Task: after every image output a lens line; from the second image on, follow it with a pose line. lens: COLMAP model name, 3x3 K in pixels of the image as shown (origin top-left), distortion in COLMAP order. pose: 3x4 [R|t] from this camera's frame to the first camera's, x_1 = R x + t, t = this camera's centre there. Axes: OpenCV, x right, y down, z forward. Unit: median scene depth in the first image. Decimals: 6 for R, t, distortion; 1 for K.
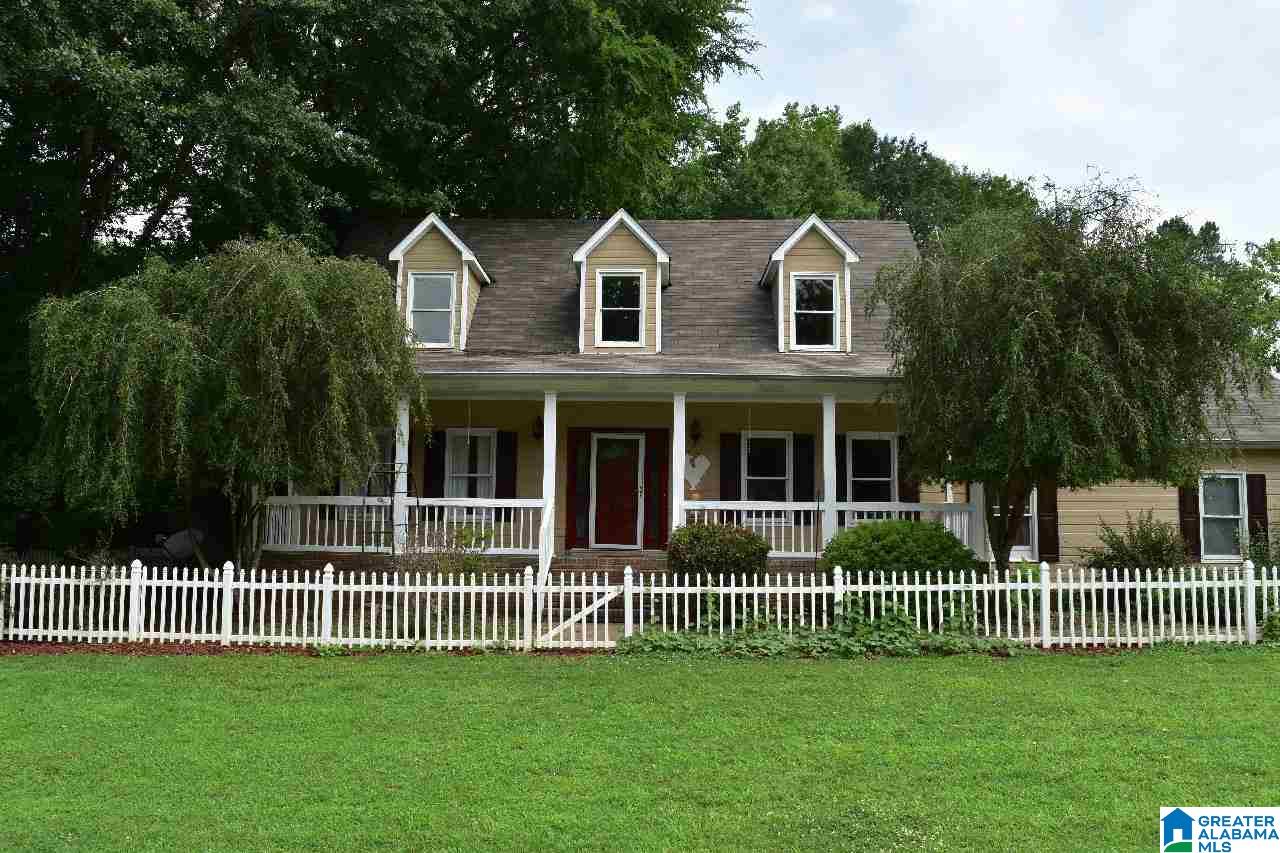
lens RADIAL K [[1015.5, 0, 641.7], [0, 1015.5, 422.5], [0, 0, 1]] dist [-0.079904, 0.010463]
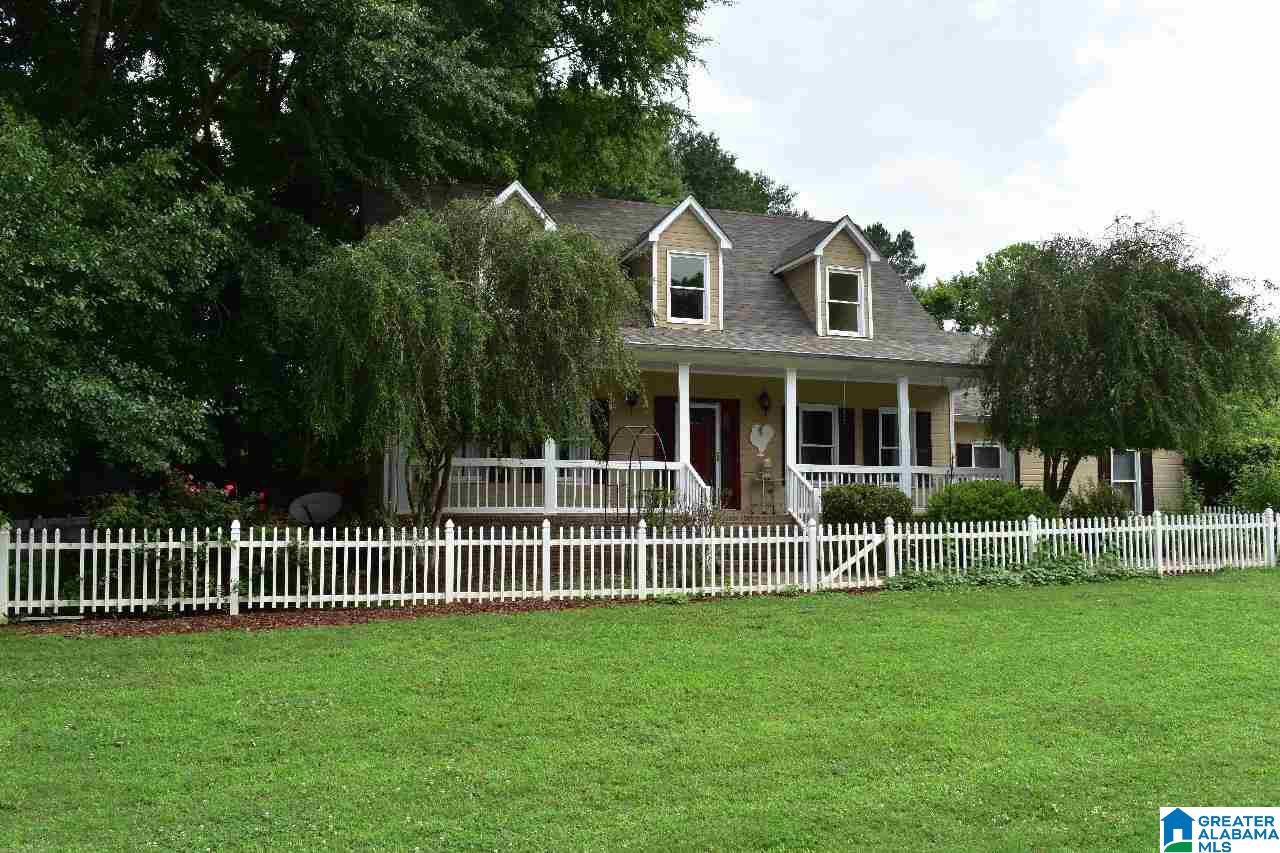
lens RADIAL K [[1015.5, 0, 610.0], [0, 1015.5, 405.0], [0, 0, 1]] dist [-0.079904, 0.010463]
pose [[0.925161, 0.033417, 0.378101, -0.574213], [-0.043712, 0.998870, 0.018676, -0.001228], [-0.377050, -0.033806, 0.925576, 0.007804]]
